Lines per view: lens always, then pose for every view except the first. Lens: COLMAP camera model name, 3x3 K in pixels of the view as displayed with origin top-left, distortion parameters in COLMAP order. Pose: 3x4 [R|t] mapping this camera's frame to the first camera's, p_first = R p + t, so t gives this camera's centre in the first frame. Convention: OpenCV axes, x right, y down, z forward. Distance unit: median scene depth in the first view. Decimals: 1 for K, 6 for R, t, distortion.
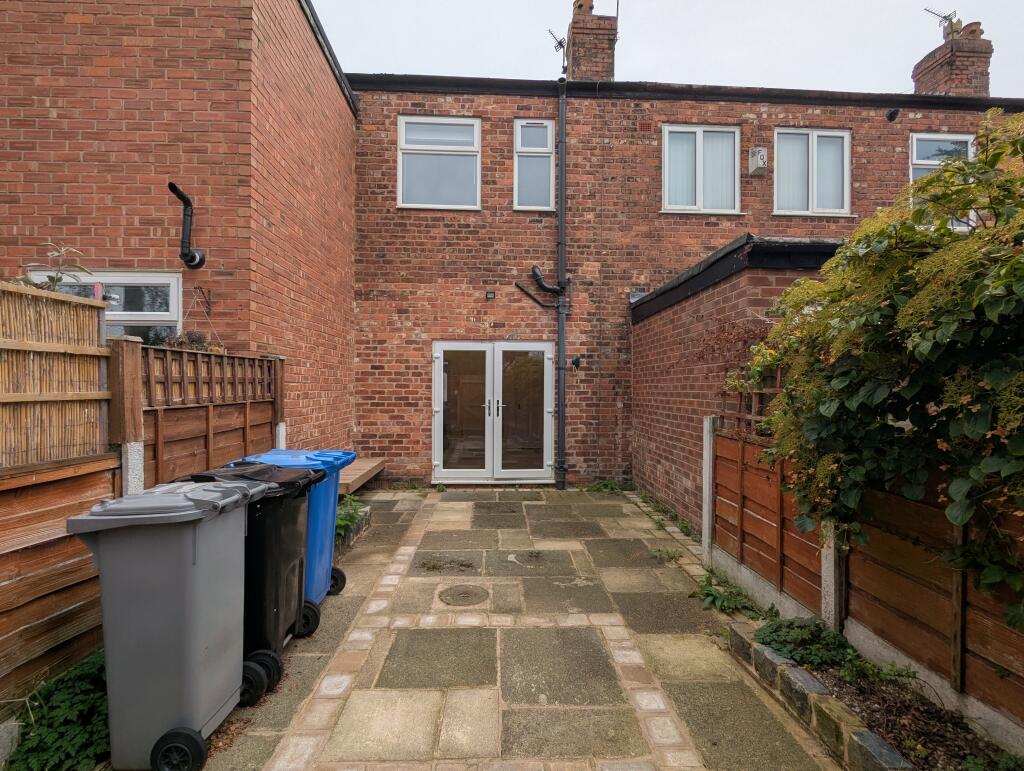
lens RADIAL K [[495.8, 0, 513.4], [0, 495.8, 387.6], [0, 0, 1]] dist [0.002604, 0.001004]
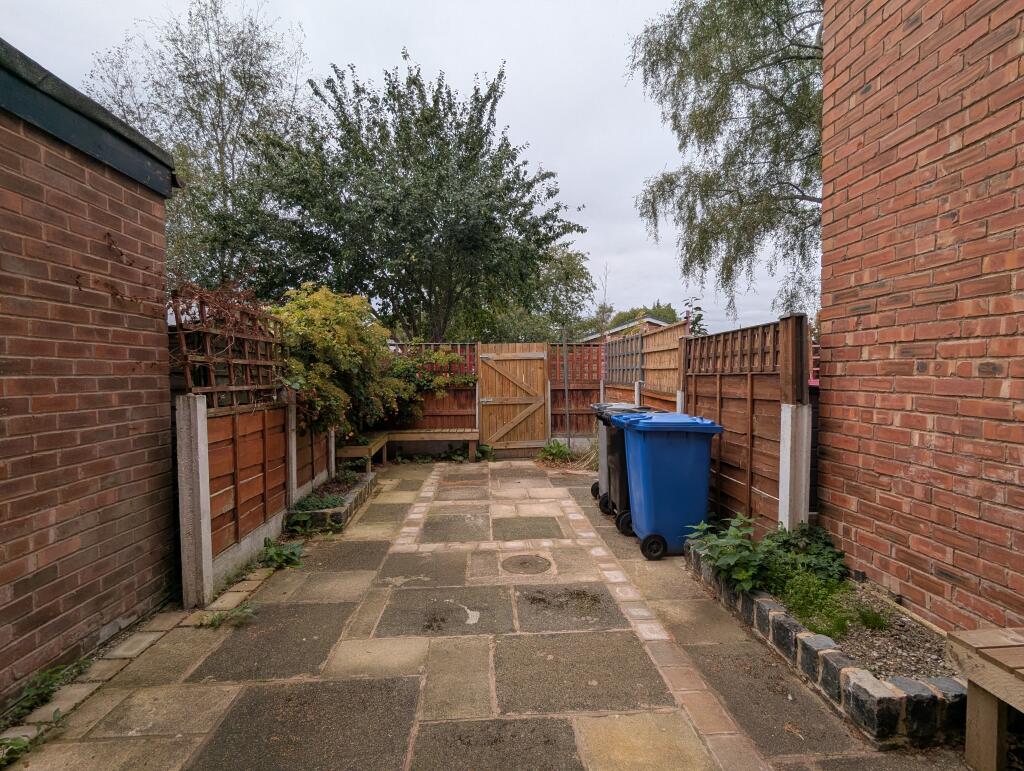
lens RADIAL K [[495.8, 0, 515.1], [0, 495.8, 388.3], [0, 0, 1]] dist [0.002604, 0.001004]
pose [[-0.999626, 0.000872, -0.027351, -0.044712], [0.000114, 0.999616, 0.027718, 0.028590], [0.027365, 0.027705, -0.999242, 1.798930]]
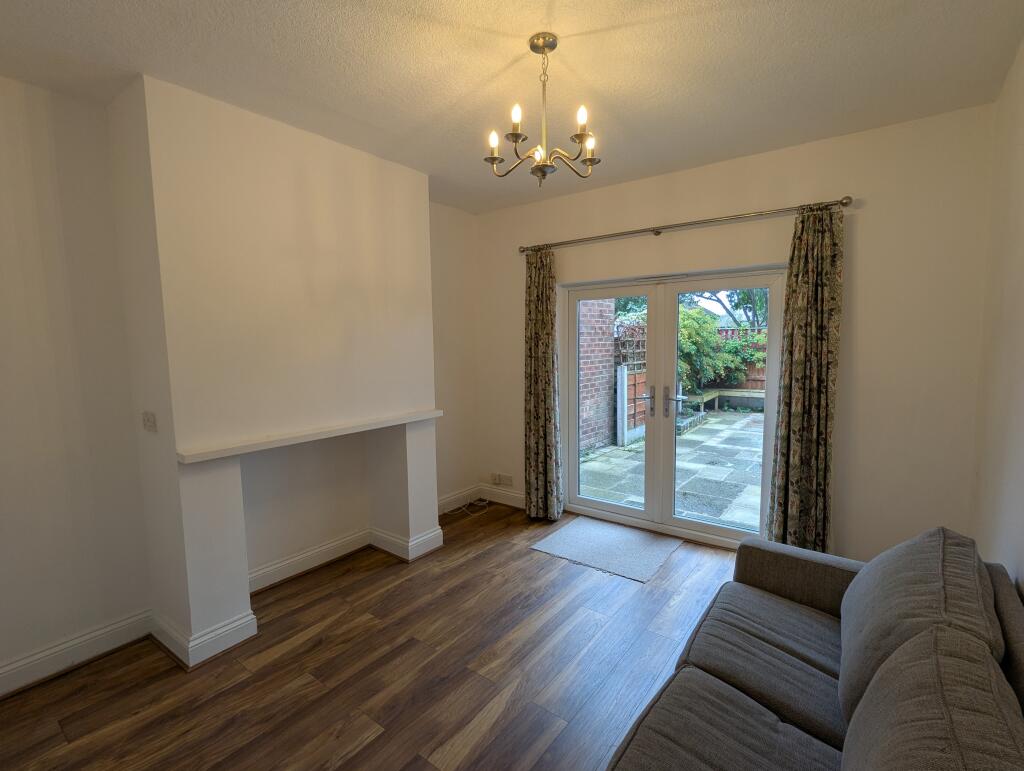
lens RADIAL K [[495.8, 0, 507.3], [0, 495.8, 389.5], [0, 0, 1]] dist [0.002604, 0.001004]
pose [[-0.770251, -0.058826, 0.635022, -0.469907], [0.008658, 0.994680, 0.102646, -0.051953], [-0.637683, 0.084561, -0.765644, 2.823449]]
